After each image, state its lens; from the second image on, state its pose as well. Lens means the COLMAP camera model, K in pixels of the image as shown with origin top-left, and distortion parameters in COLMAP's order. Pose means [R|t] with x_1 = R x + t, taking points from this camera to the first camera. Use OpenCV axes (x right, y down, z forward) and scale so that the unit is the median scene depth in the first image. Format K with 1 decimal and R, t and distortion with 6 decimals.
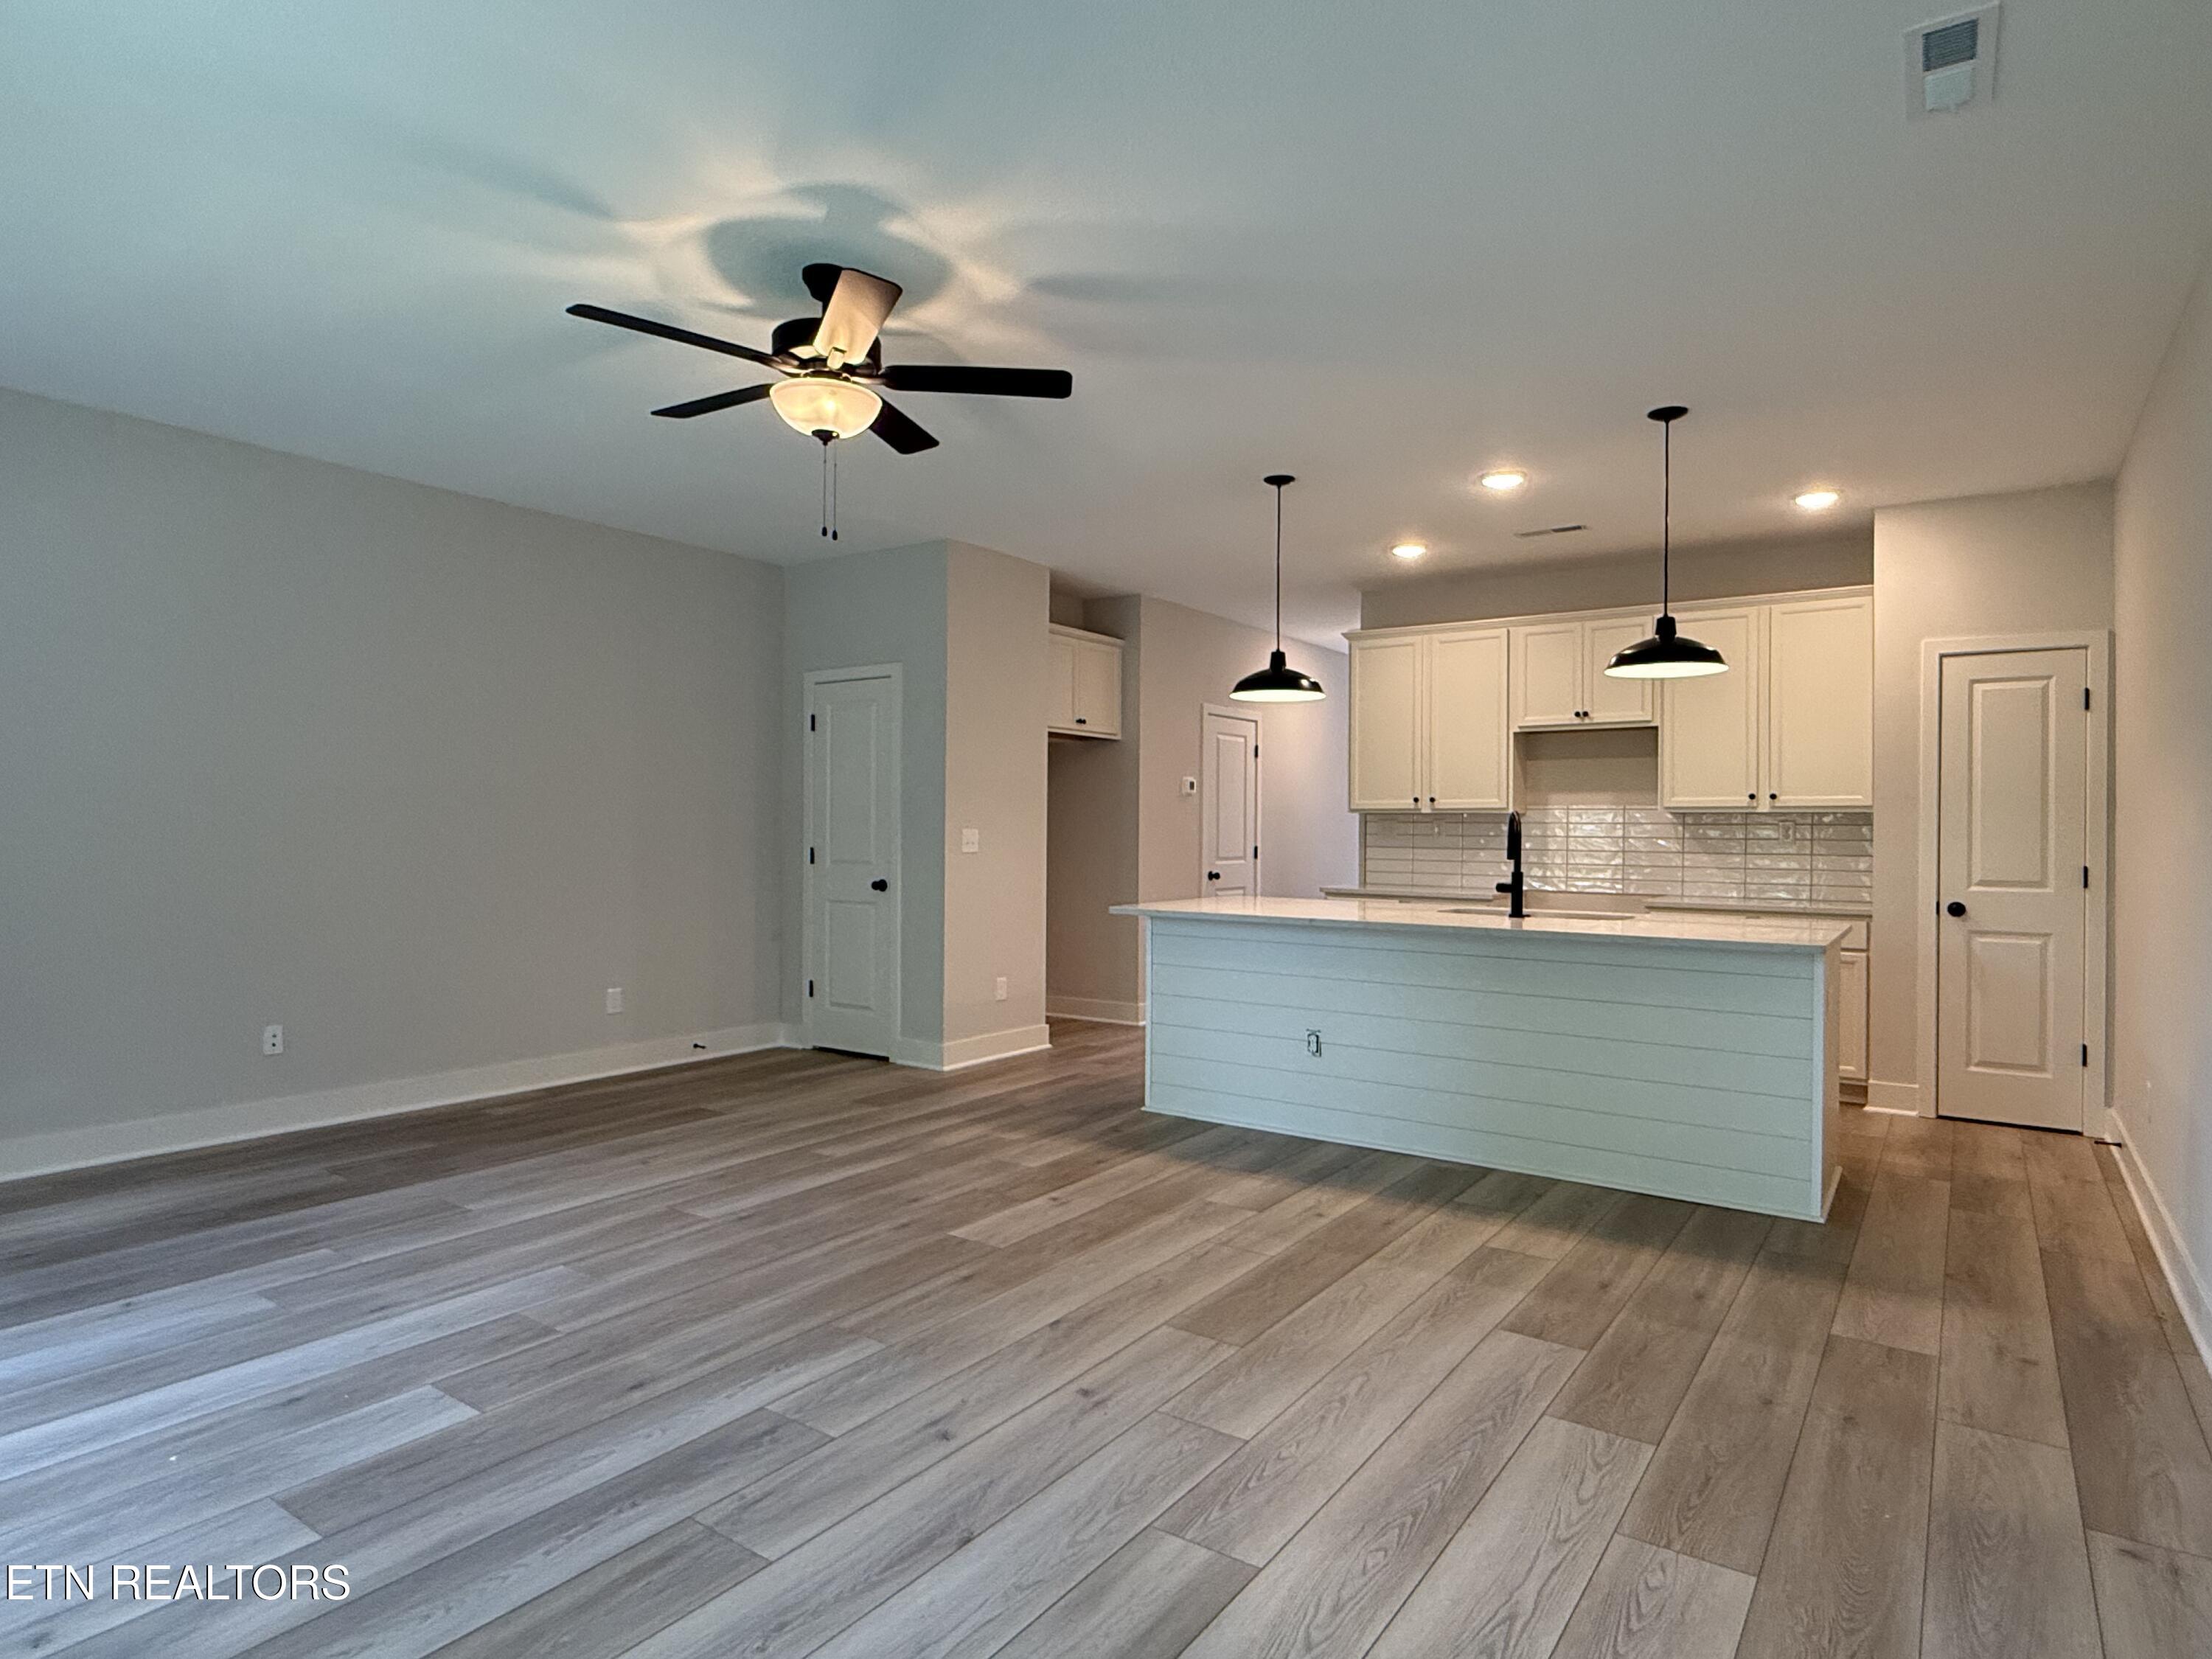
lens RADIAL K [[1234.2, 0, 1106.0], [0, 1234.2, 829.5], [0, 0, 1]] dist [0.002203, -0.001624]
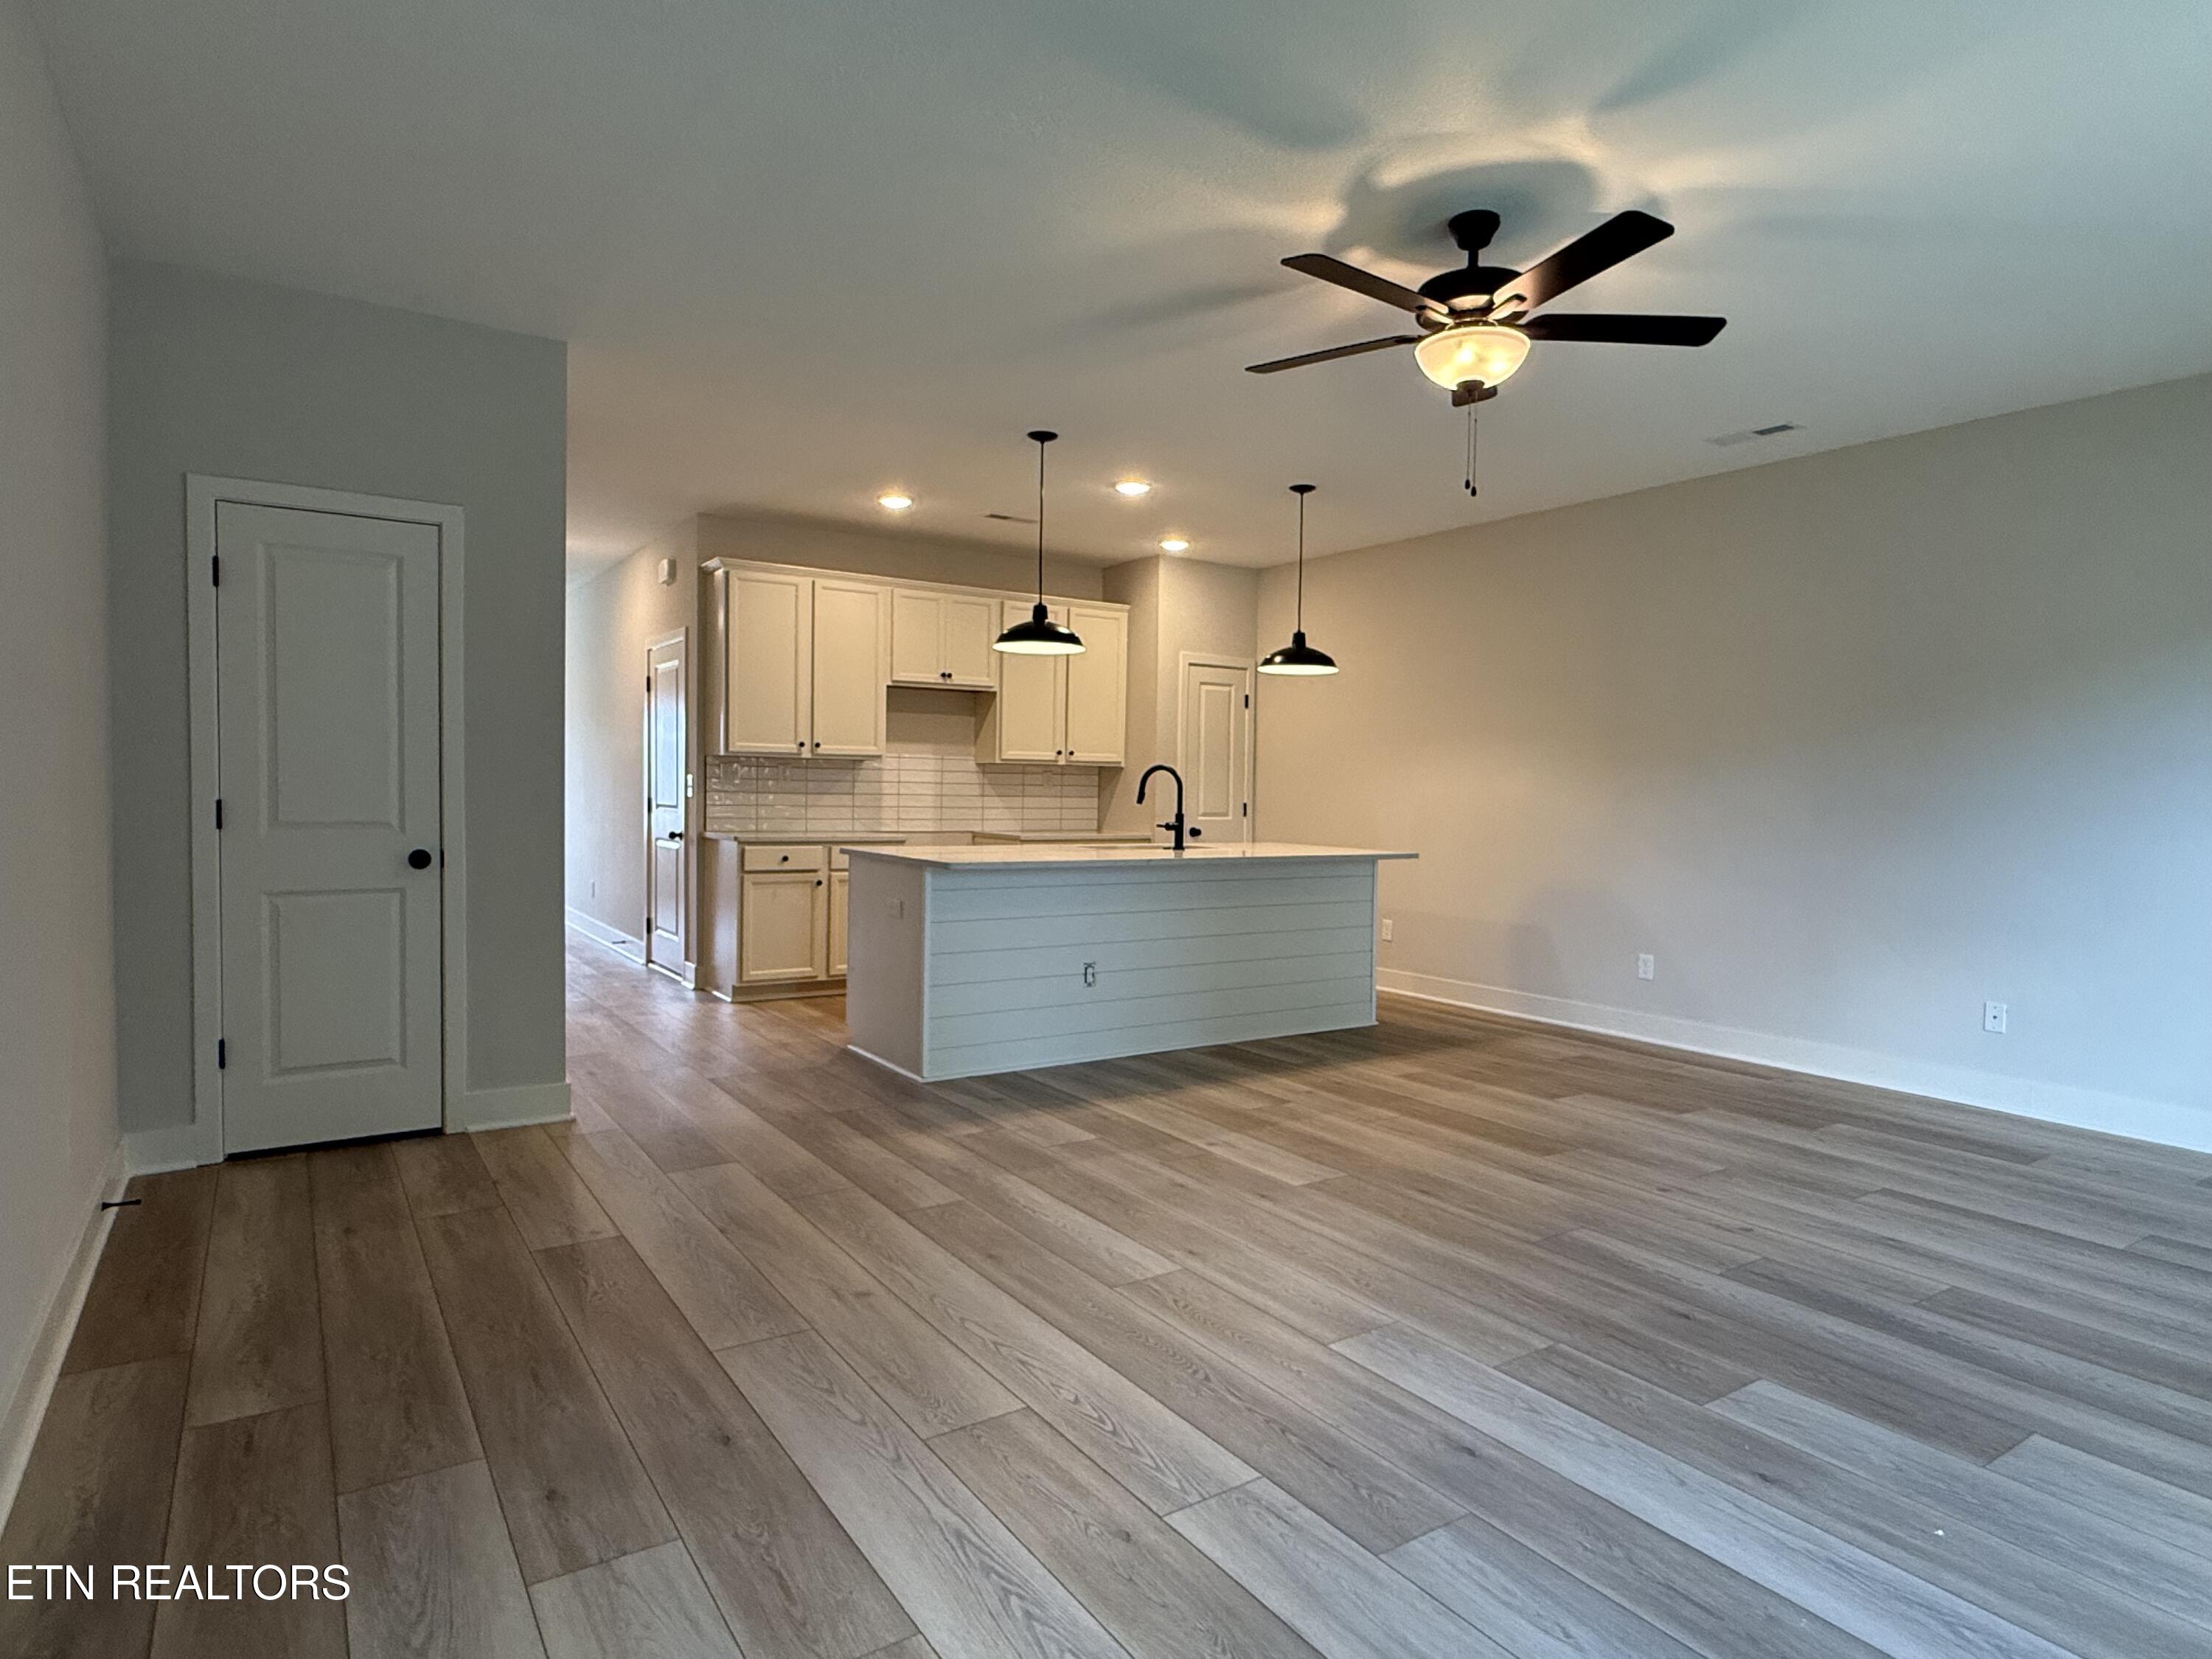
lens RADIAL K [[1234.2, 0, 1106.0], [0, 1234.2, 829.5], [0, 0, 1]] dist [0.002203, -0.001624]
pose [[0.361017, -0.033705, 0.931950, -0.918847], [-0.013892, 0.999041, 0.041513, -0.000586], [-0.932456, -0.027934, 0.360203, 0.656513]]
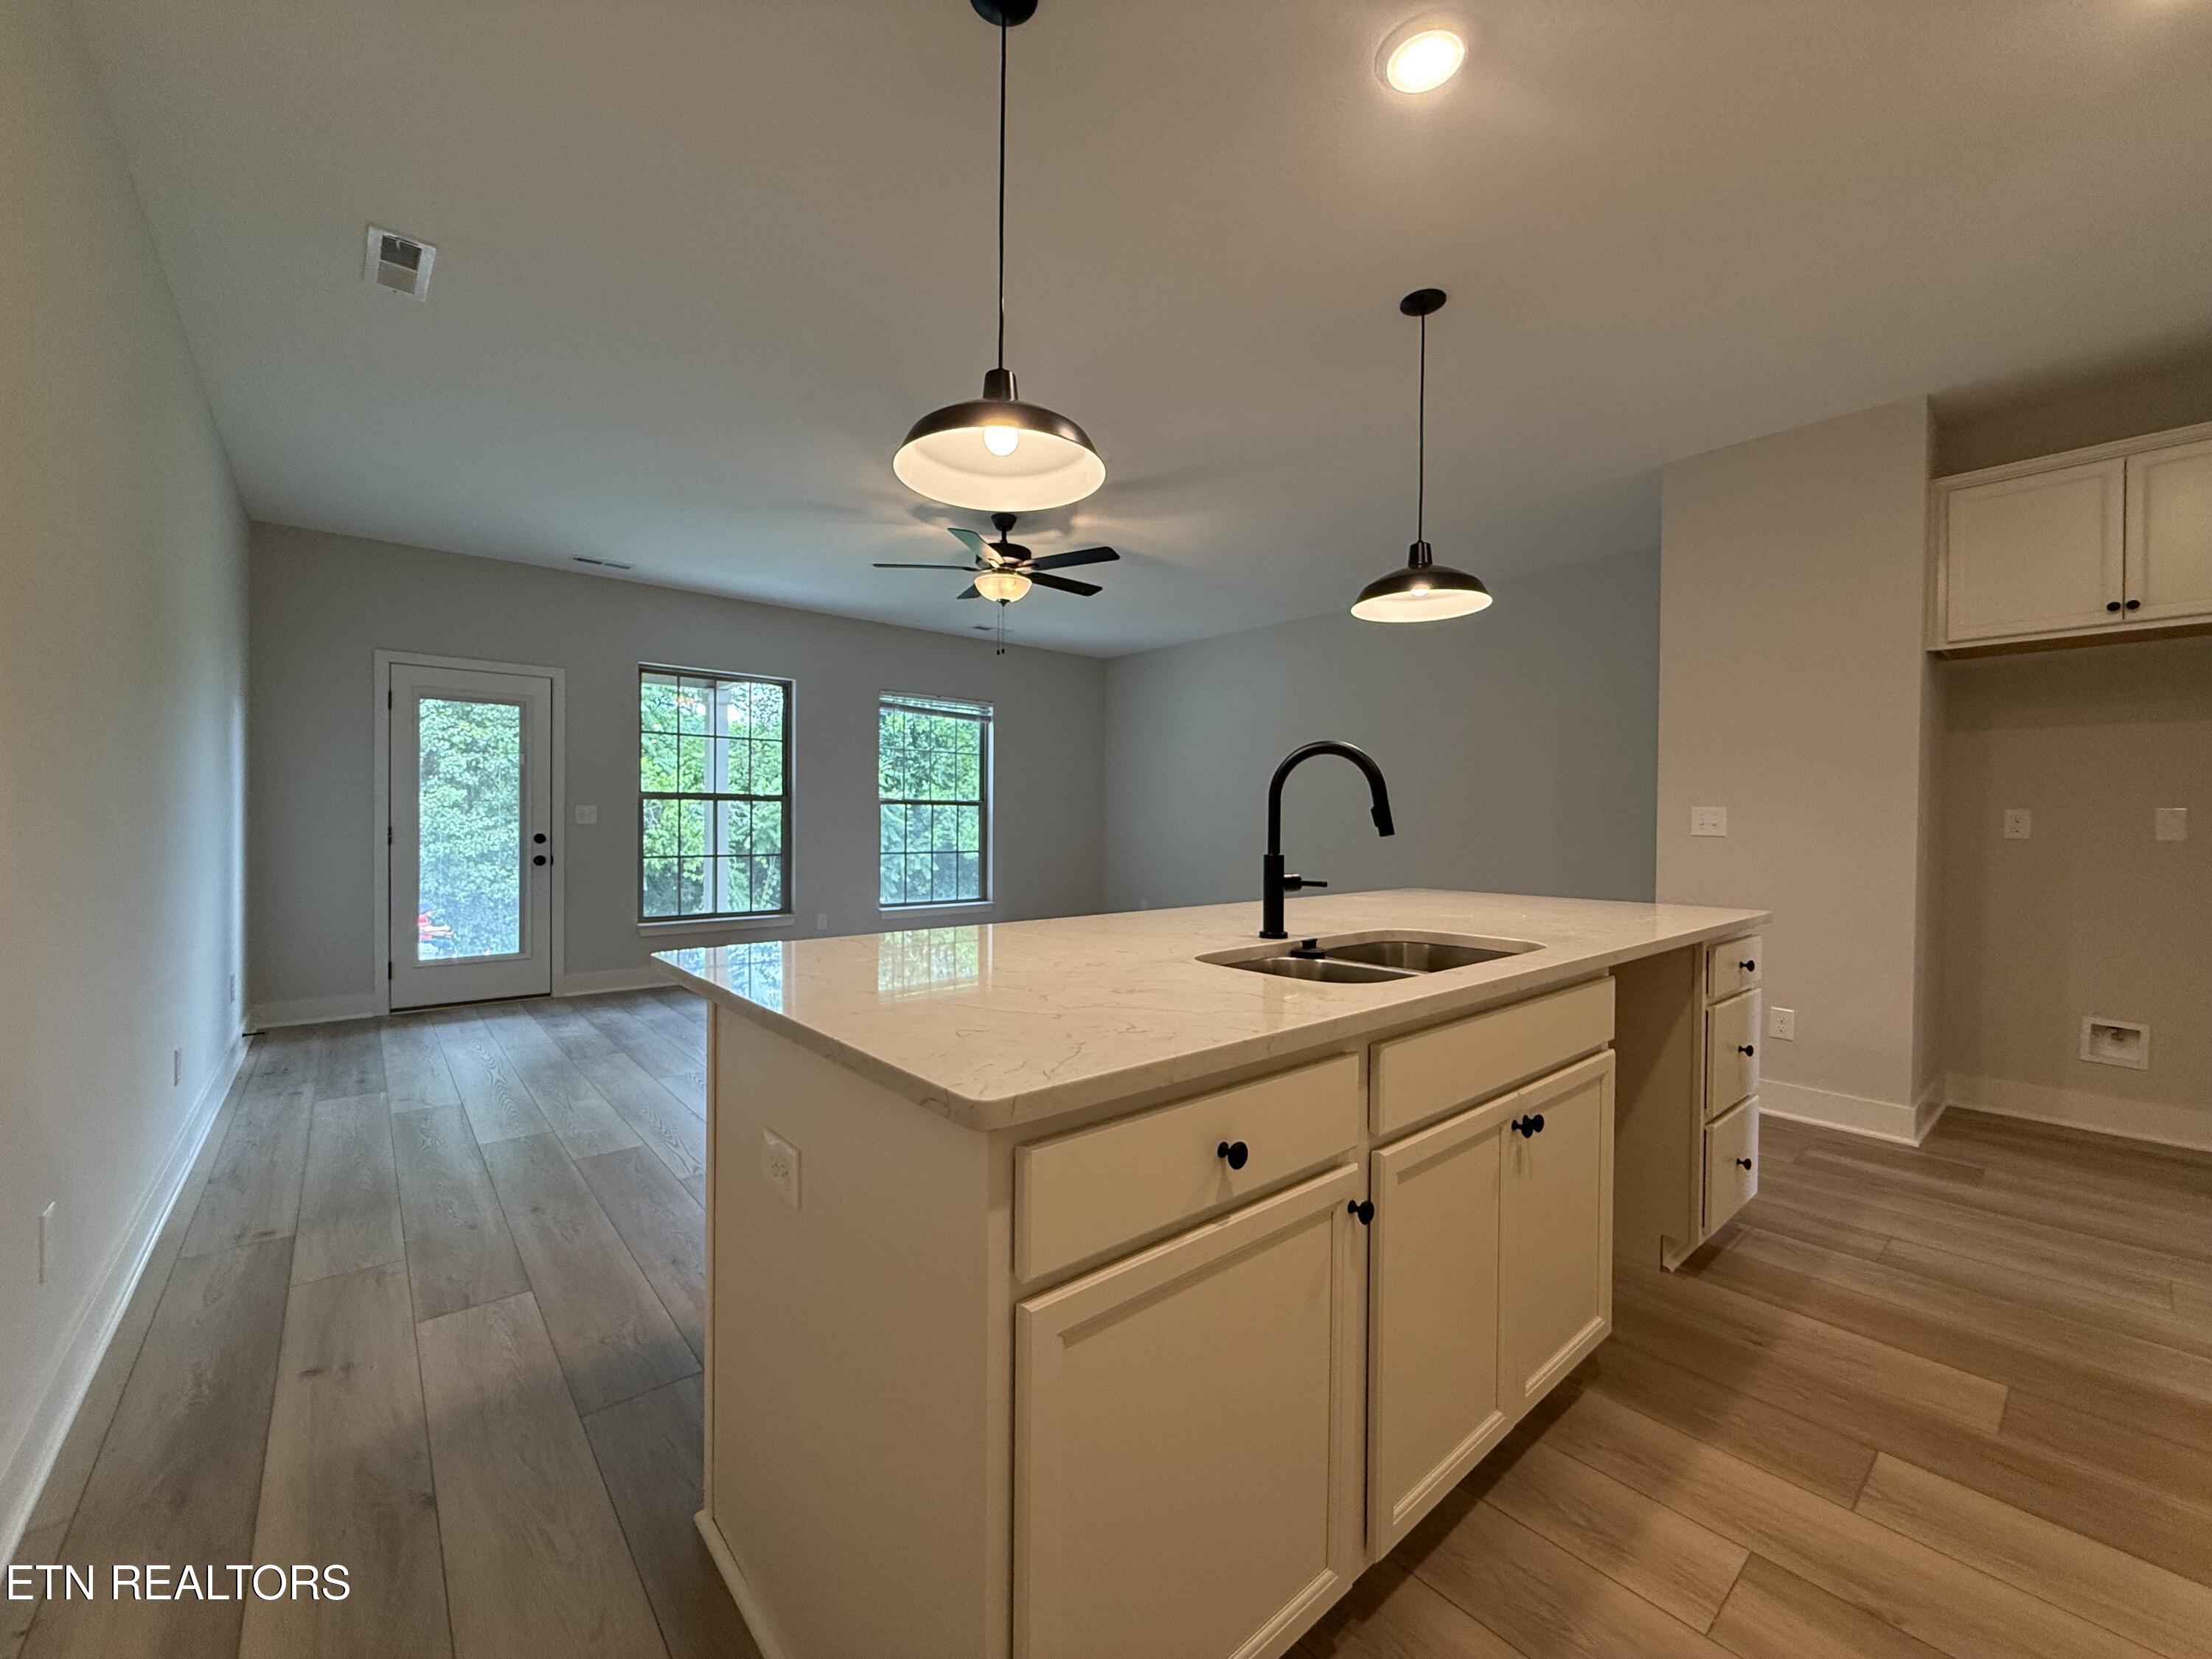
lens RADIAL K [[880.1, 0, 1106.0], [0, 880.1, 829.5], [0, 0, 1]] dist [-0.001049, -0.000062]
pose [[-0.248180, 0.002923, -0.968710, 0.777586], [-0.009599, 0.999939, 0.005476, 0.021538], [0.968666, 0.010658, -0.248137, 1.089731]]
